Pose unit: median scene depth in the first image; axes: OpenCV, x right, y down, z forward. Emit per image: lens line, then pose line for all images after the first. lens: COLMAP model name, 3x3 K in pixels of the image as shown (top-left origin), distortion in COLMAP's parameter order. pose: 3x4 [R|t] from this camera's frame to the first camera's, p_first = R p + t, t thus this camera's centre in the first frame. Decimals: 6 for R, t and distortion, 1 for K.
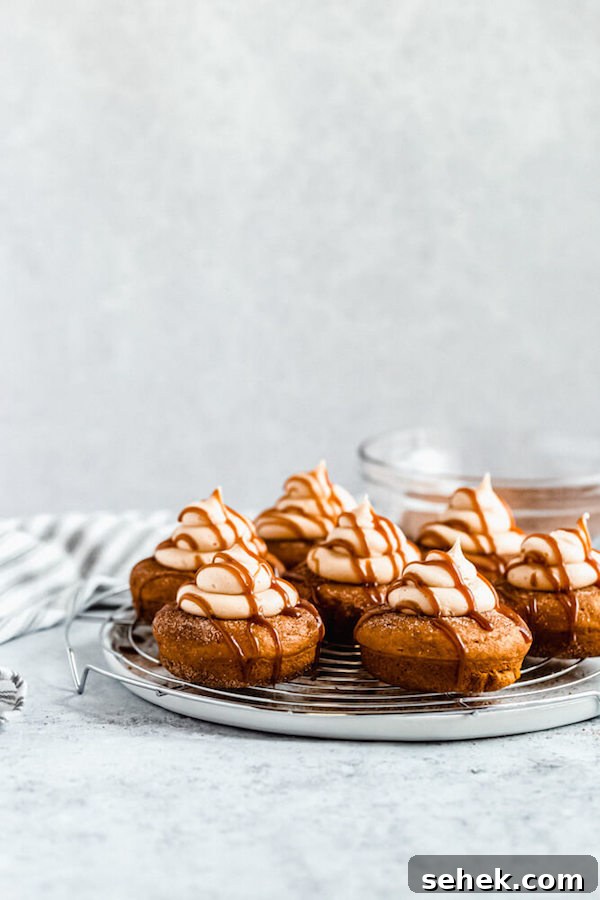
lens RADIAL K [[2911.3, 0, 300.0], [0, 2911.3, 450.0], [0, 0, 1]] dist [0.044409, -1.139437]
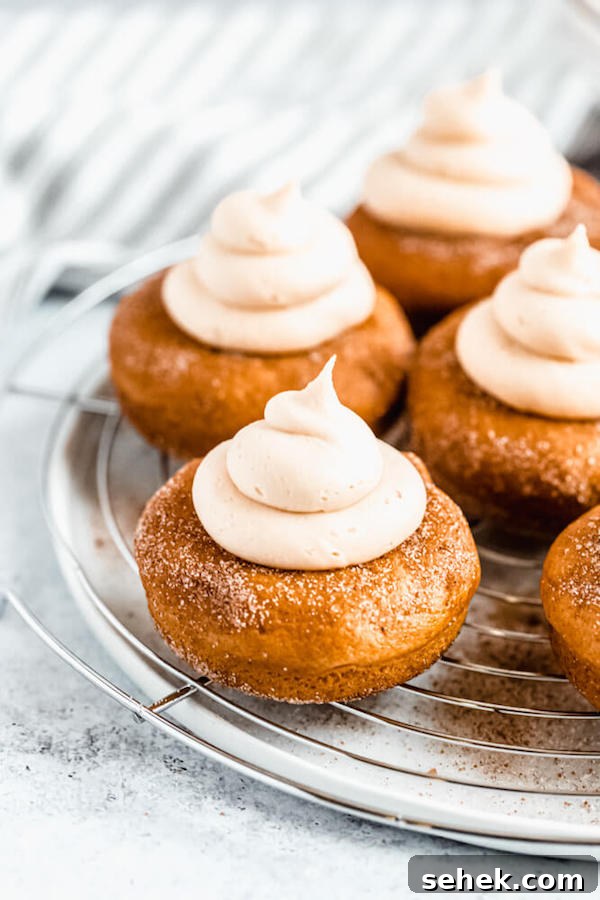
lens RADIAL K [[2911.3, 0, 300.0], [0, 2911.3, 450.0], [0, 0, 1]] dist [0.044409, -1.139437]
pose [[0.998265, 0.053349, -0.024927, -0.010956], [-0.040008, 0.925081, 0.377655, -0.143408], [0.043207, -0.376003, 0.925611, 0.548564]]
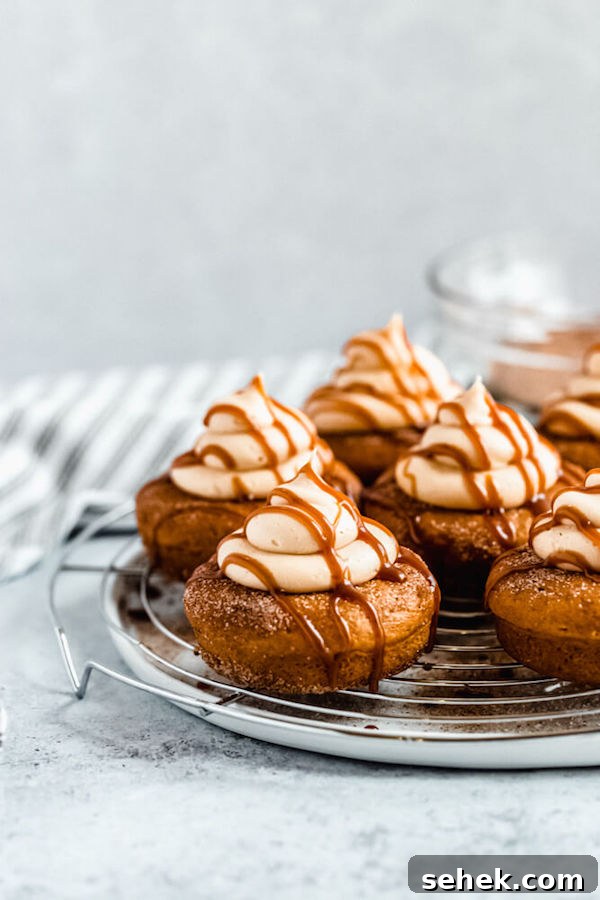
lens RADIAL K [[2911.3, 0, 300.0], [0, 2911.3, 450.0], [0, 0, 1]] dist [0.044409, -1.139437]
pose [[0.998037, -0.055866, 0.028295, -0.041135], [0.052305, 0.992114, 0.113904, -0.049751], [-0.034435, -0.112200, 0.993089, 0.336112]]
